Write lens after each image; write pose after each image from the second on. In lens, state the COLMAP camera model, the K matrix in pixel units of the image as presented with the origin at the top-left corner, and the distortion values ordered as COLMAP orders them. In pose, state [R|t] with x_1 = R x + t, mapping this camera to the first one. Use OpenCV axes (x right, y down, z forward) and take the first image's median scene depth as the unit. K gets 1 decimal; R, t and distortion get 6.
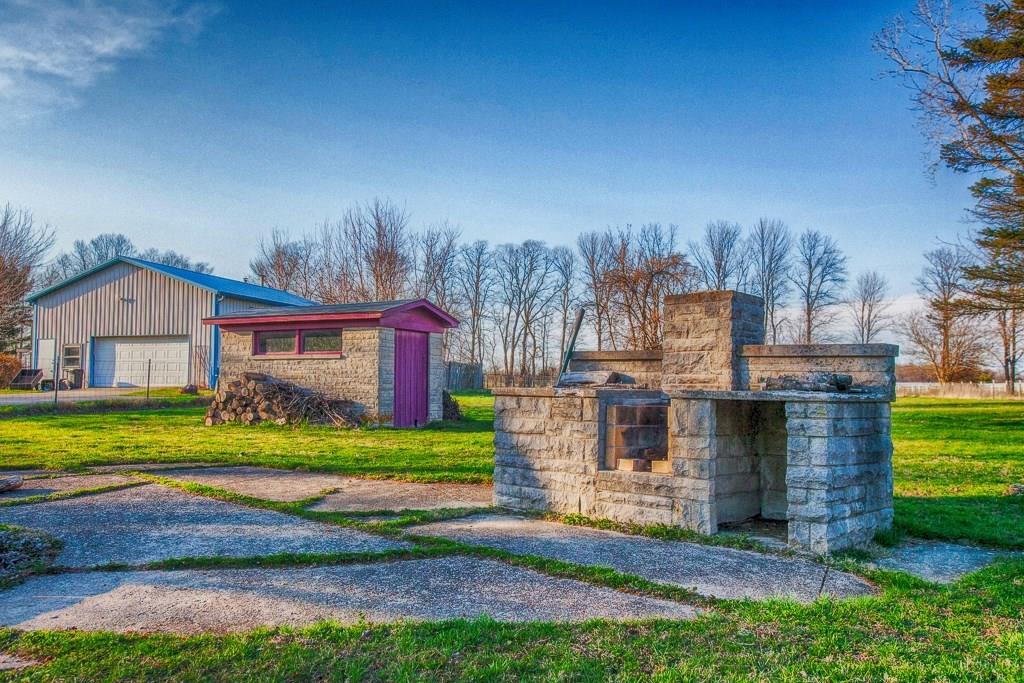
lens RADIAL K [[815.6, 0, 512.0], [0, 815.6, 341.5], [0, 0, 1]] dist [-0.015416, -0.002003]
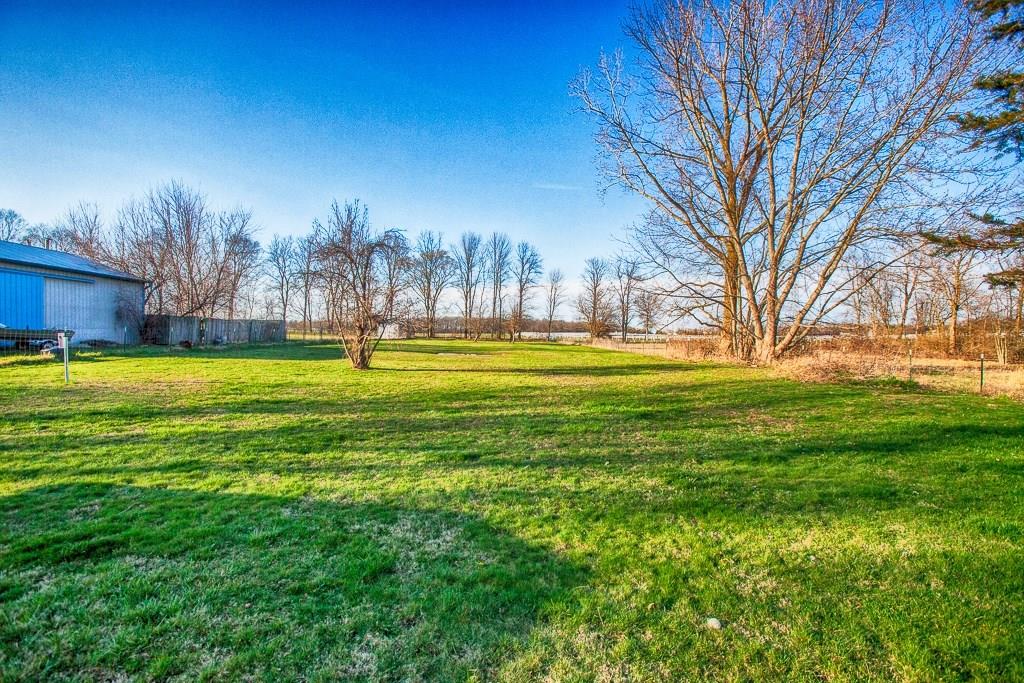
lens RADIAL K [[470.5, 0, 506.2], [0, 470.5, 339.0], [0, 0, 1]] dist [-0.075245, 0.031965]
pose [[0.949503, 0.007813, 0.313660, 0.080930], [-0.030545, 0.997243, 0.067624, -0.005915], [-0.312267, -0.073790, 0.947124, 0.210498]]
